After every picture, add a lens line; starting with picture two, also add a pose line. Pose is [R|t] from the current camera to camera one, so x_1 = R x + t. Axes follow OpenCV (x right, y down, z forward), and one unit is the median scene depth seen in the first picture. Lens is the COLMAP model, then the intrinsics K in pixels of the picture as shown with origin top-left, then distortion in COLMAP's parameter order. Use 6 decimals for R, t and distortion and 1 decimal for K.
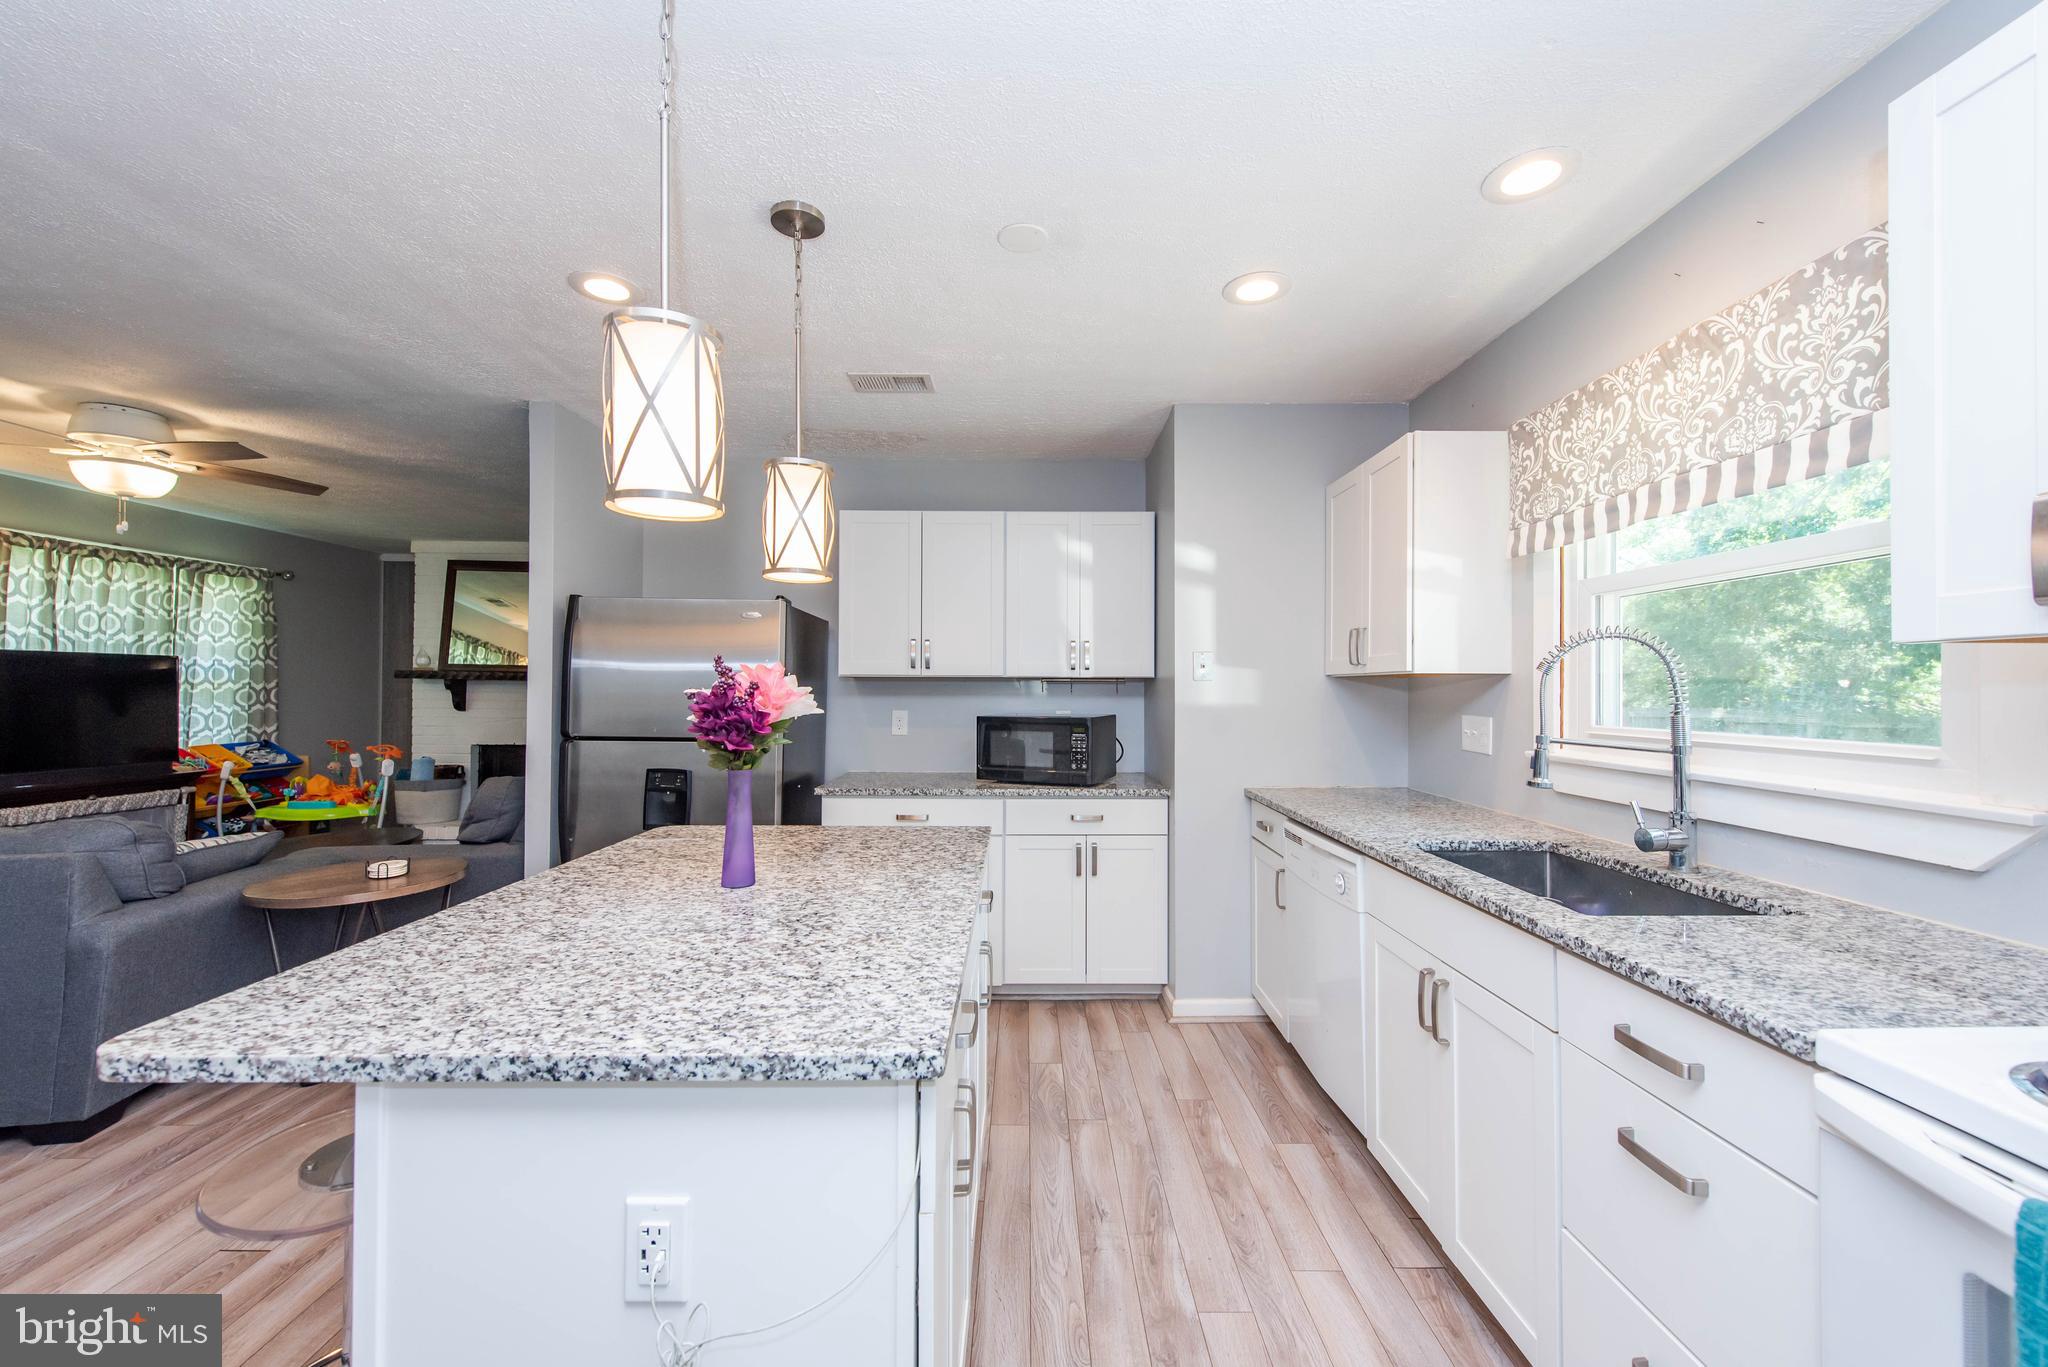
lens RADIAL K [[799.8, 0, 1028.3], [0, 799.8, 683.5], [0, 0, 1]] dist [0.014683, -0.004624]
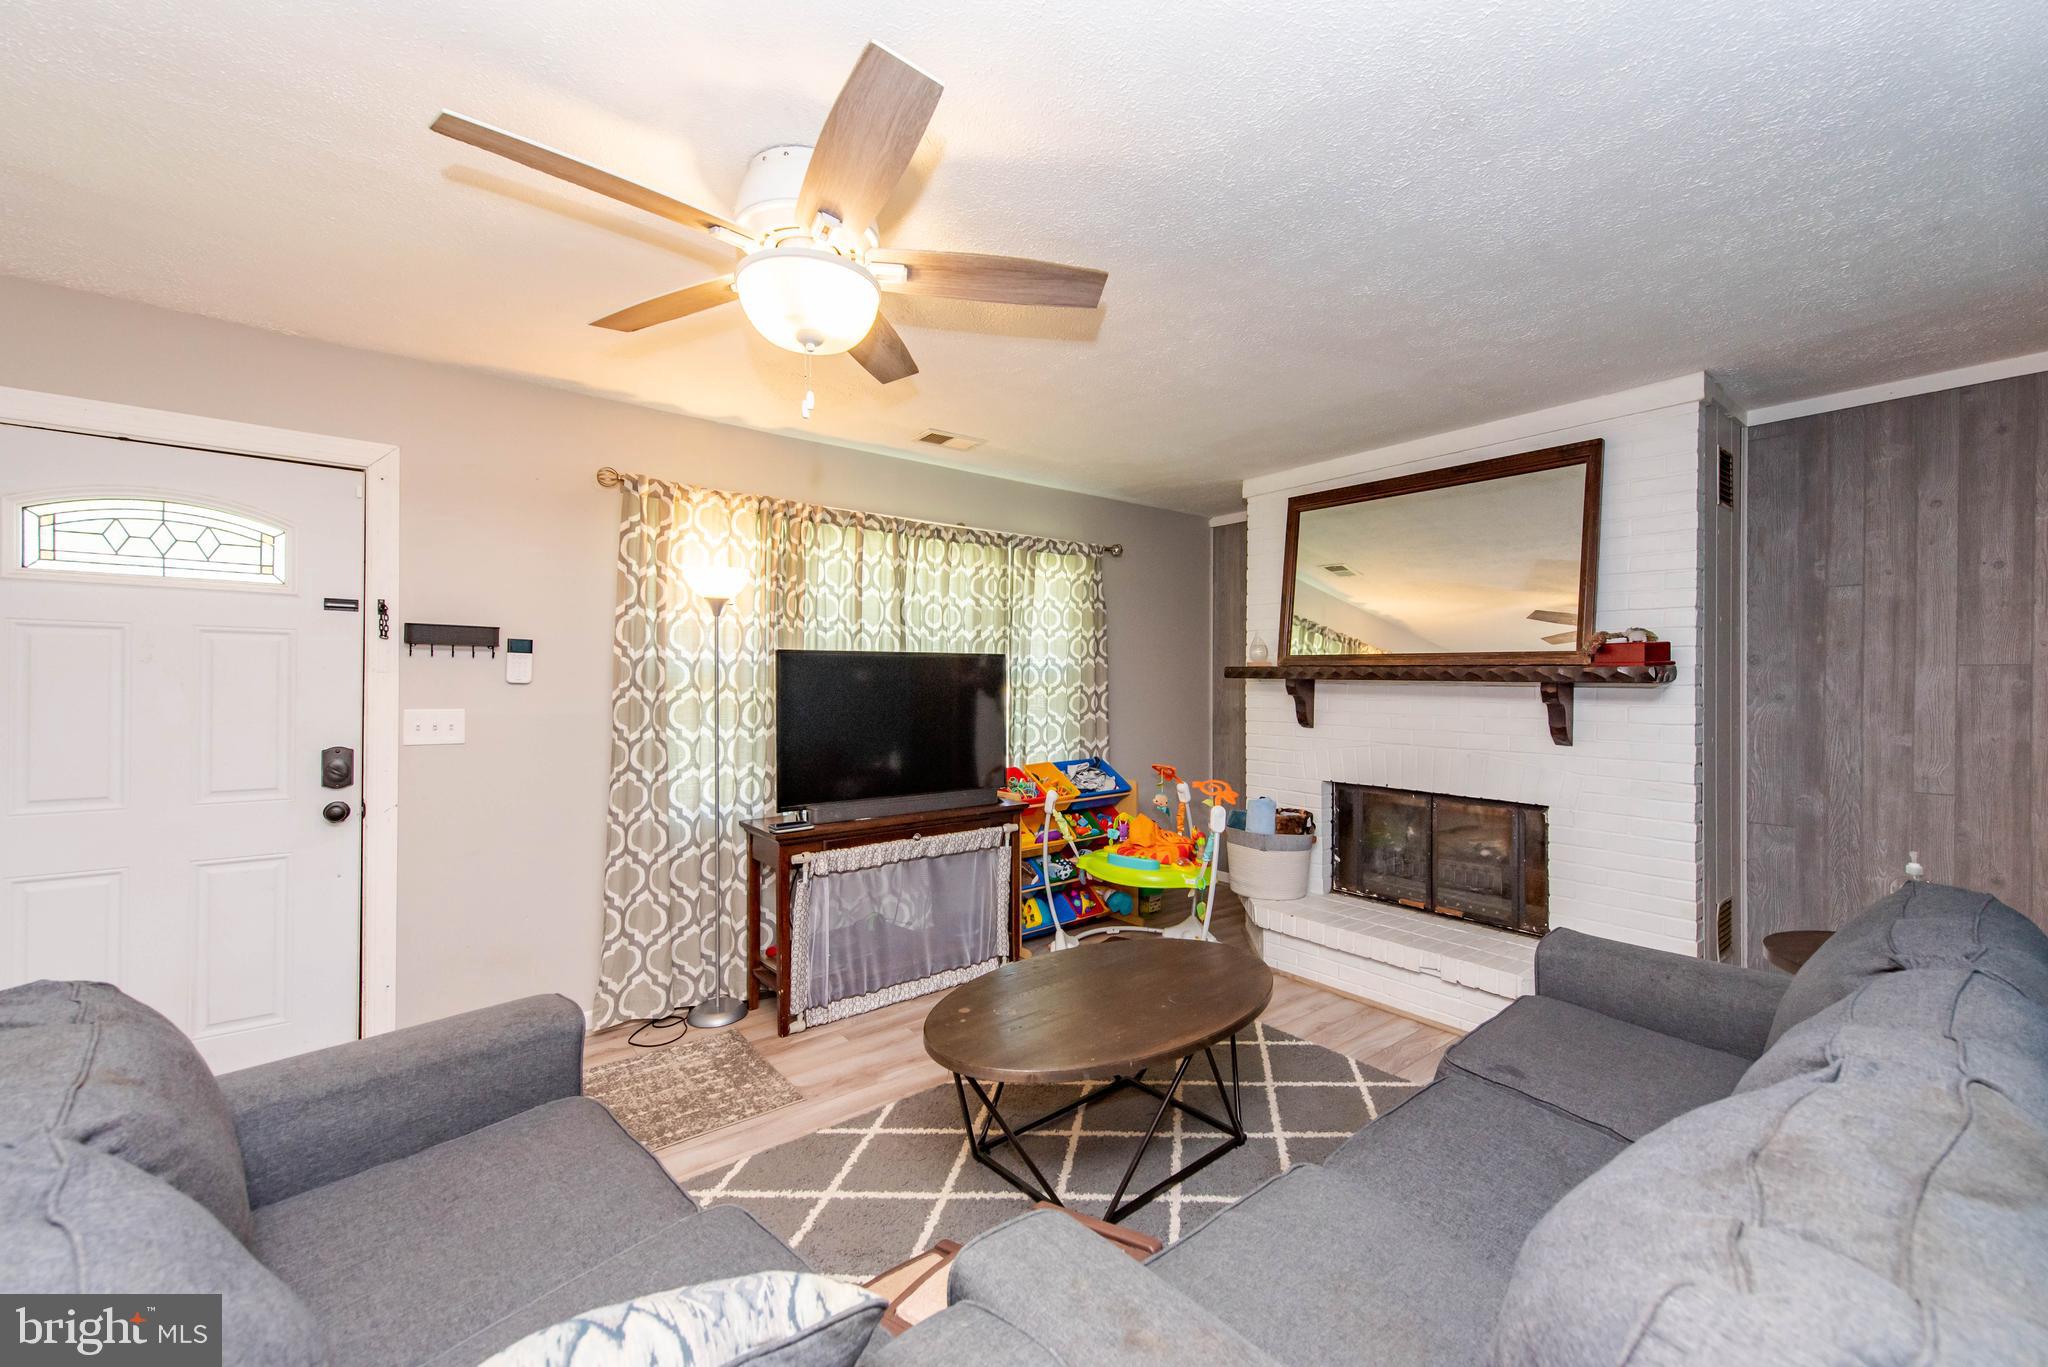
lens RADIAL K [[799.8, 0, 1030.7], [0, 799.8, 680.4], [0, 0, 1]] dist [0.014683, -0.004624]
pose [[0.618116, -0.005128, -0.786070, -0.622202], [0.009792, 0.999951, 0.001177, -0.013264], [0.786026, -0.008425, 0.618136, 0.789668]]
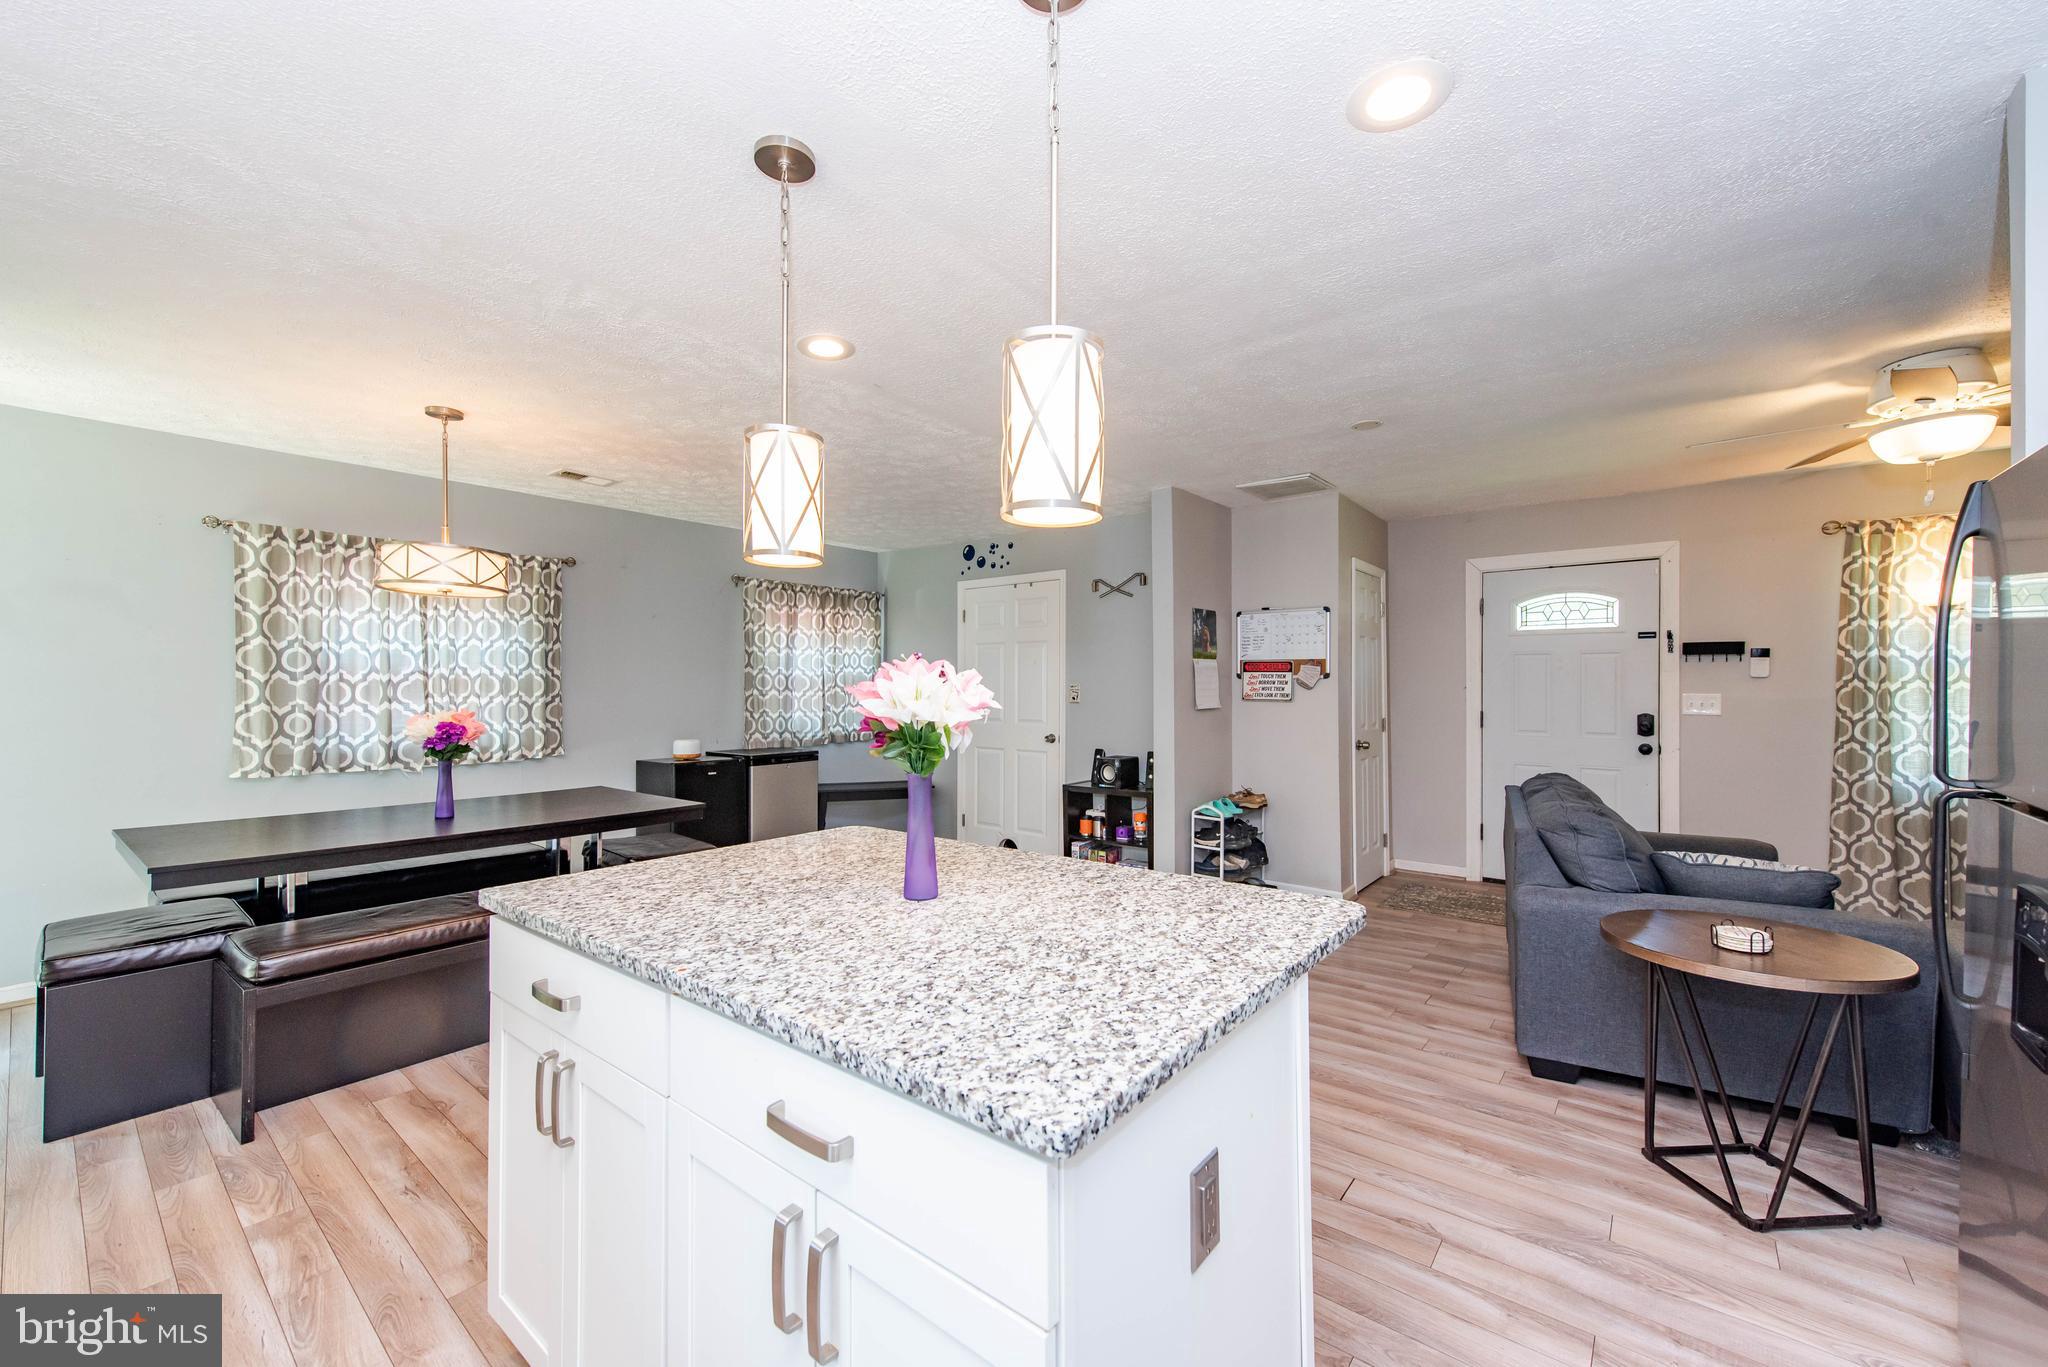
lens RADIAL K [[799.8, 0, 1029.3], [0, 799.8, 686.4], [0, 0, 1]] dist [0.014683, -0.004624]
pose [[-0.631631, -0.006328, -0.775244, 0.133610], [0.007134, 0.999877, -0.013975, 0.010120], [0.775237, -0.014358, -0.631508, 0.799400]]
